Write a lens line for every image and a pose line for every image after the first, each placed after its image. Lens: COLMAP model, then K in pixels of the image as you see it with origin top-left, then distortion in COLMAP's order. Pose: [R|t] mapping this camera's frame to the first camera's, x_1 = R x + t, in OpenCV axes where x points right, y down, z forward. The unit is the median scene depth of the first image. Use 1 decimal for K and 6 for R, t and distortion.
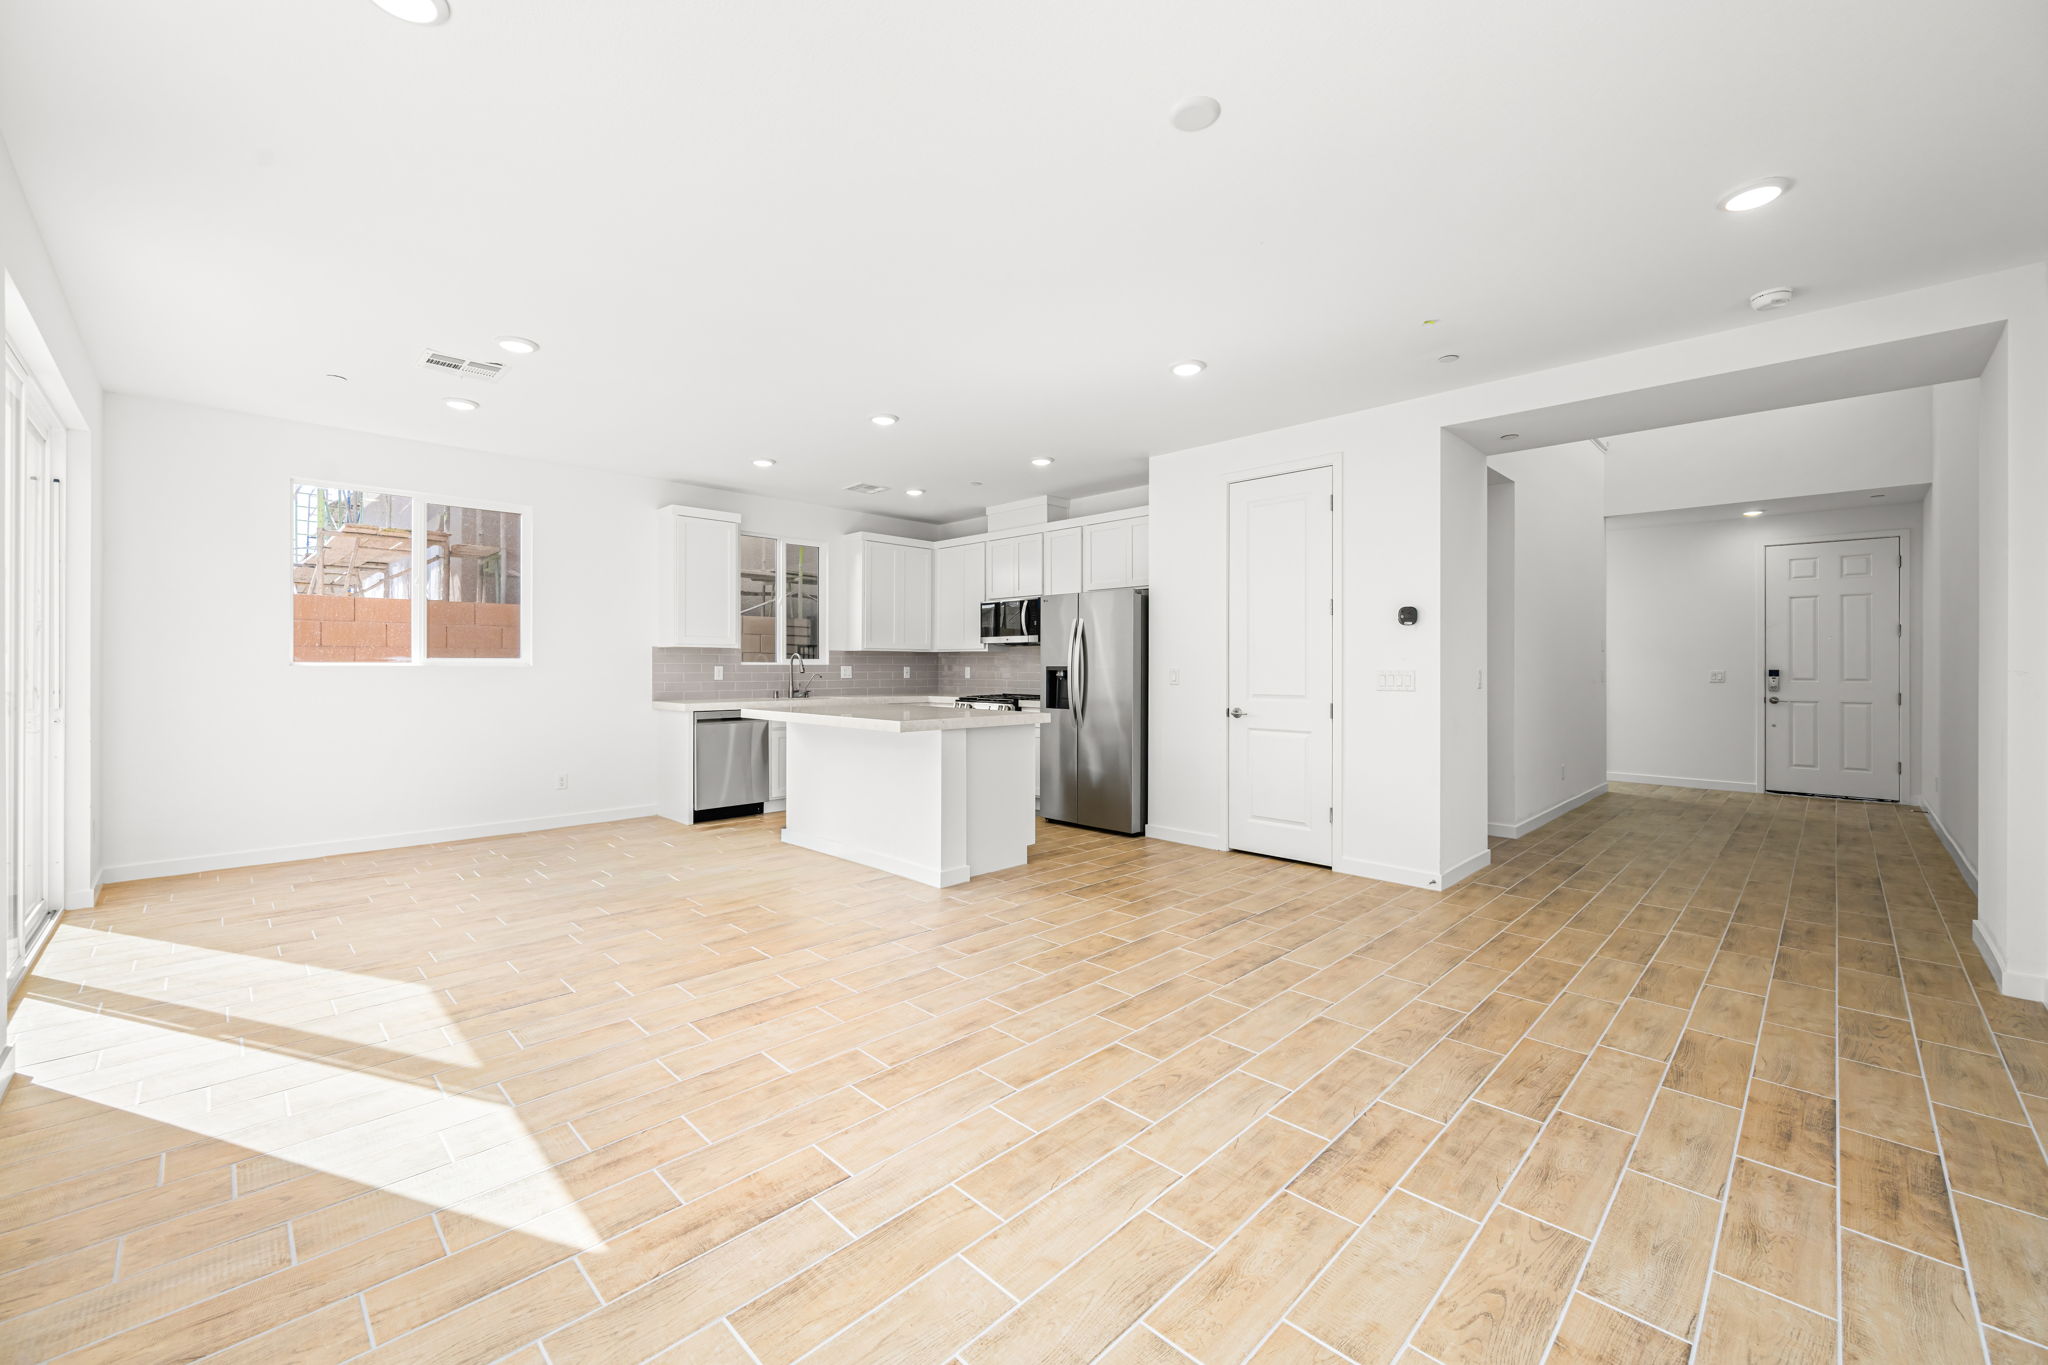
lens RADIAL K [[815.6, 0, 1027.5], [0, 815.6, 665.1], [0, 0, 1]] dist [-0.001530, 0.000135]
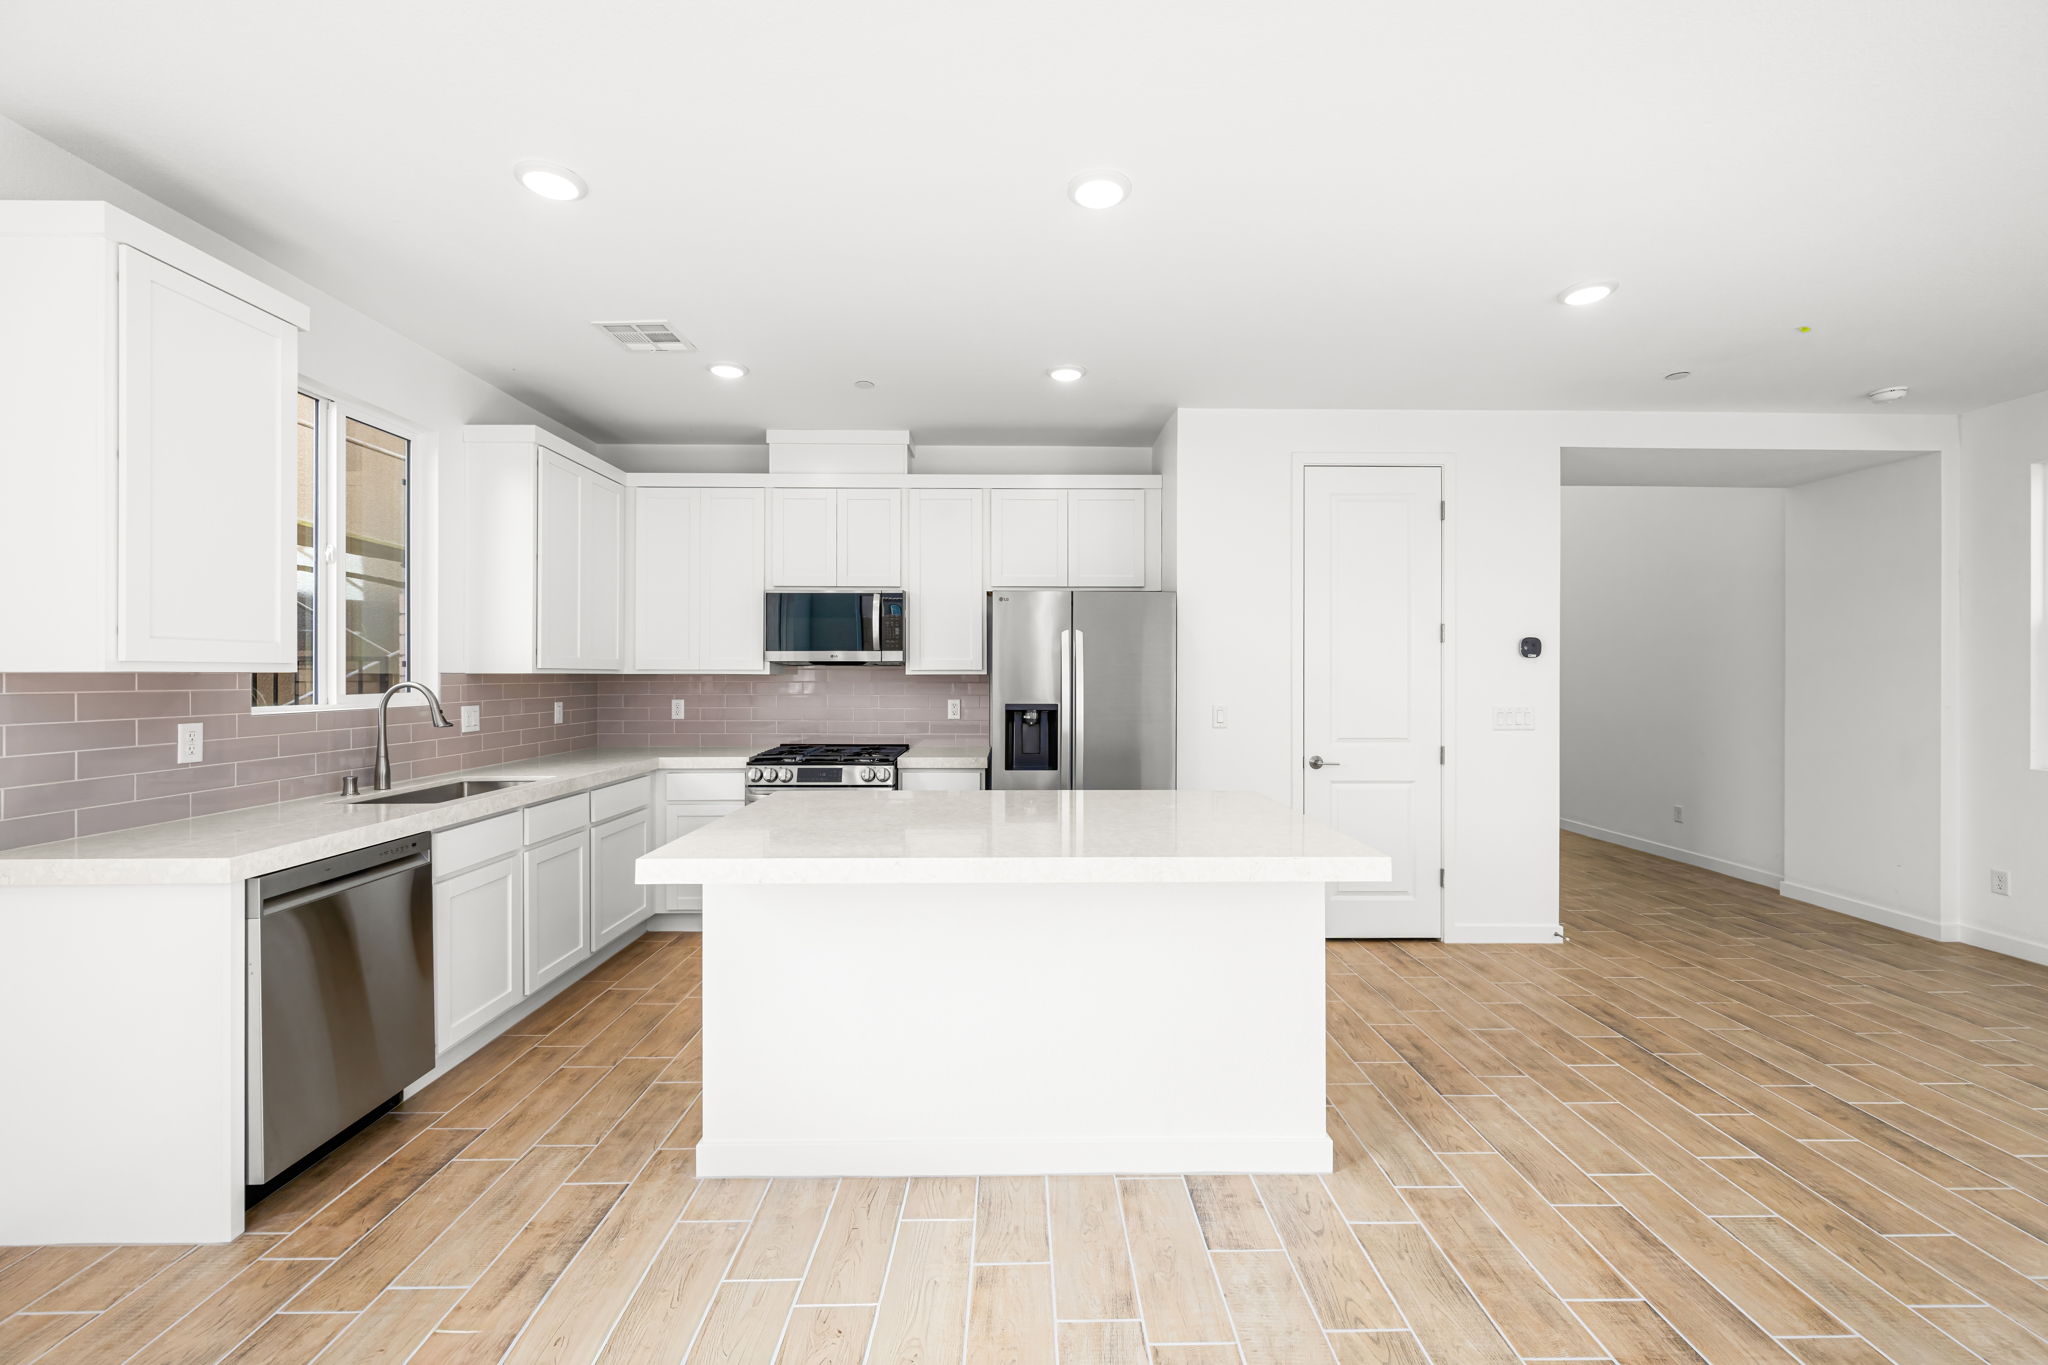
lens RADIAL K [[823.0, 0, 1028.6], [0, 823.0, 675.9], [0, 0, 1]] dist [-0.002089, -0.000194]
pose [[0.698029, -0.002311, 0.716066, -0.401408], [-0.001738, 0.999986, 0.004922, -0.022488], [-0.716068, -0.004680, 0.698015, 0.526093]]
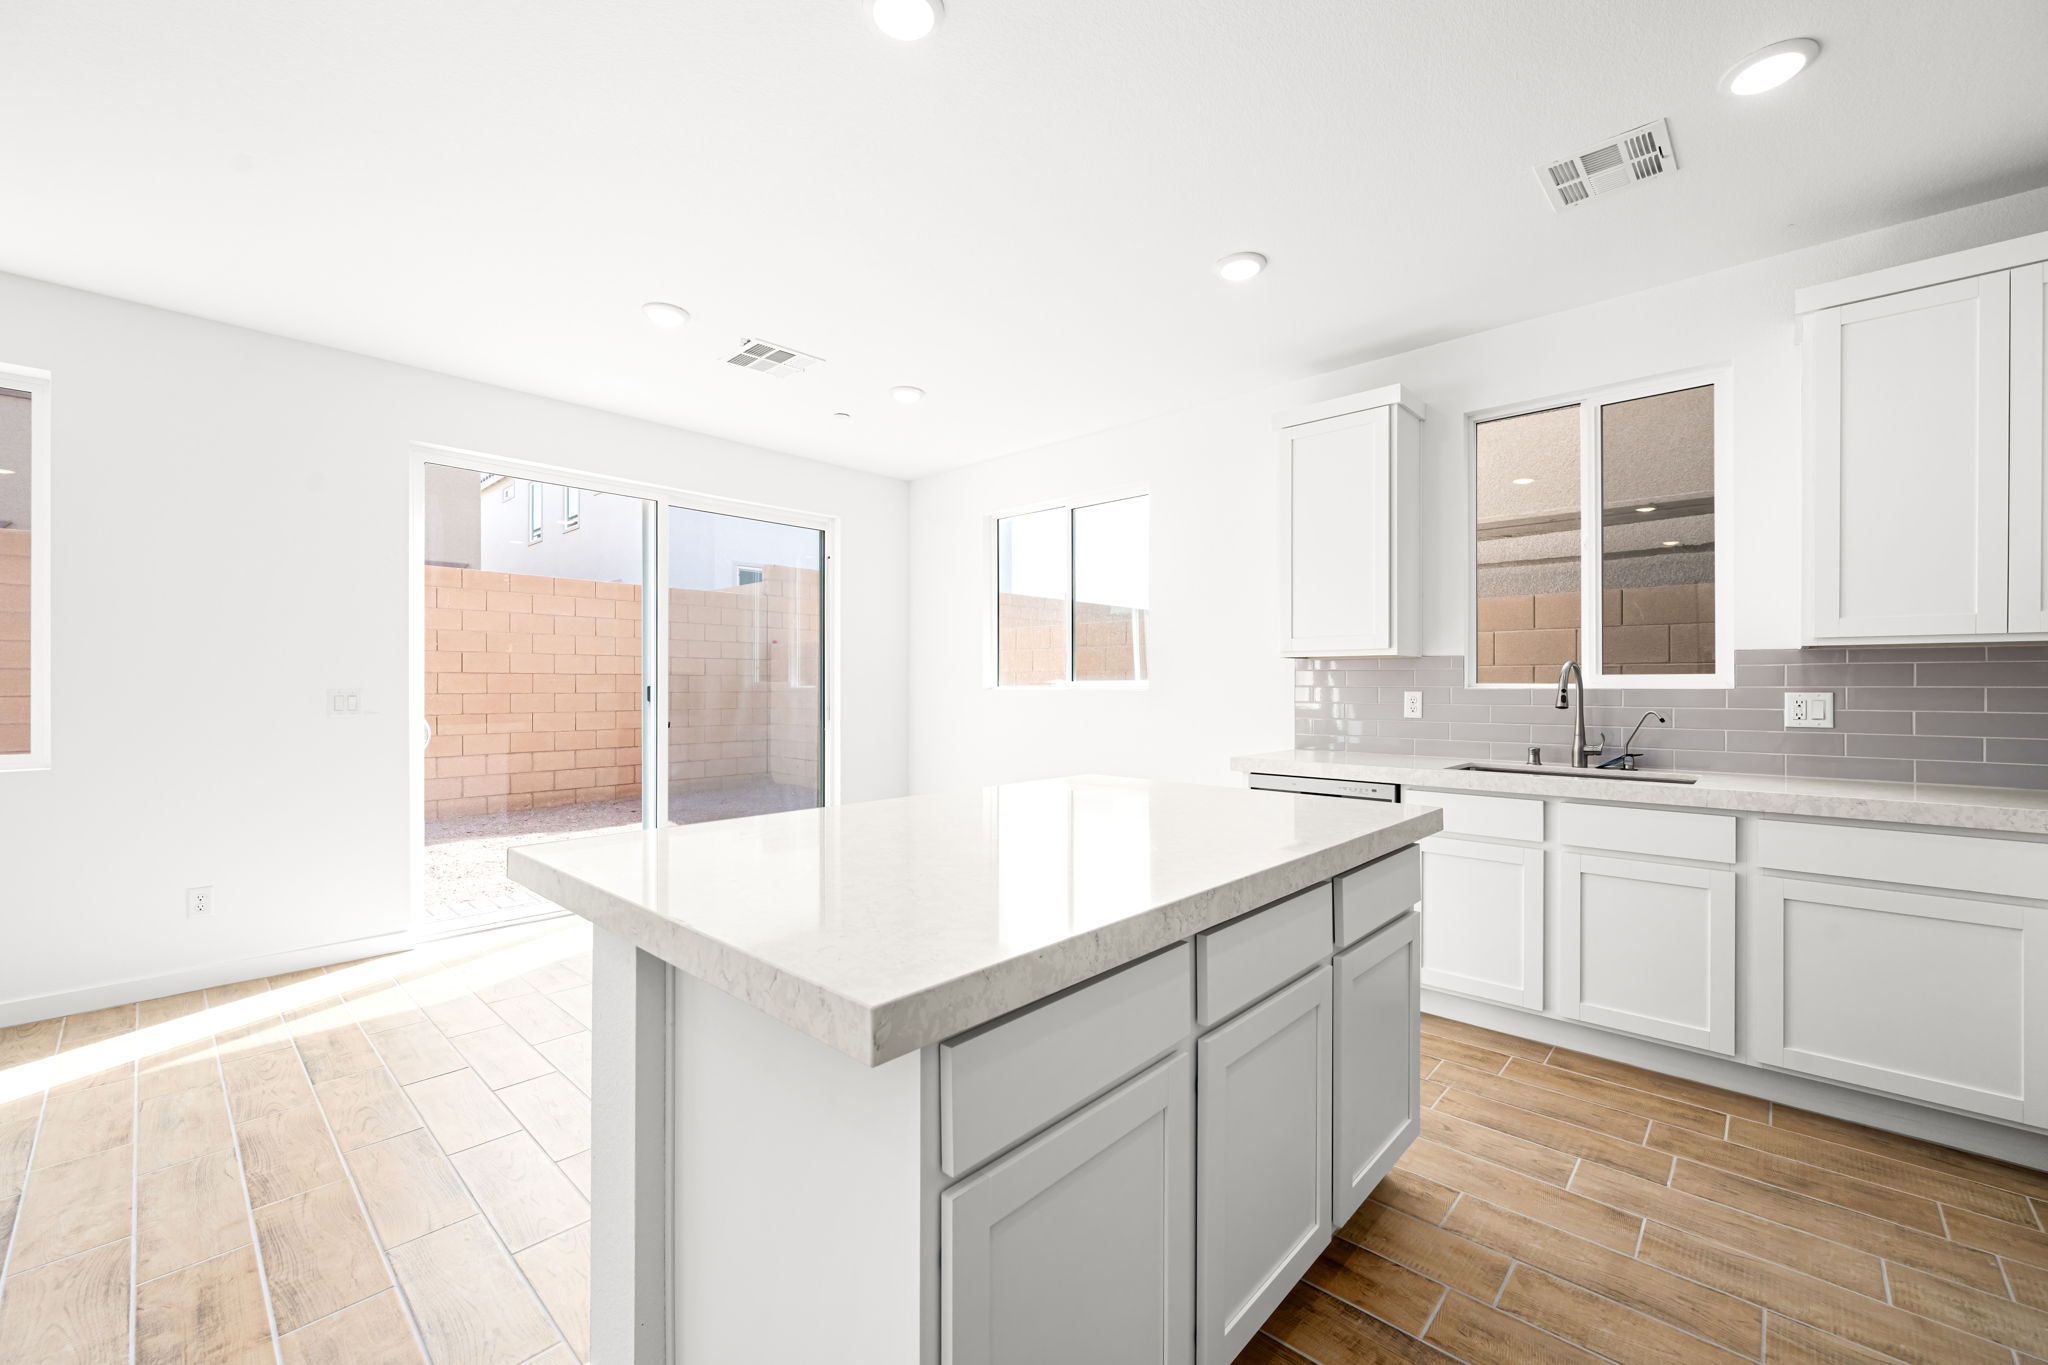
lens RADIAL K [[820.6, 0, 1023.1], [0, 820.6, 687.7], [0, 0, 1]] dist [-0.002015, -0.000386]
pose [[0.035168, 0.001149, -0.999381, 0.139399], [0.001754, 0.999998, 0.001212, -0.002272], [0.999380, -0.001796, 0.035166, 0.777277]]
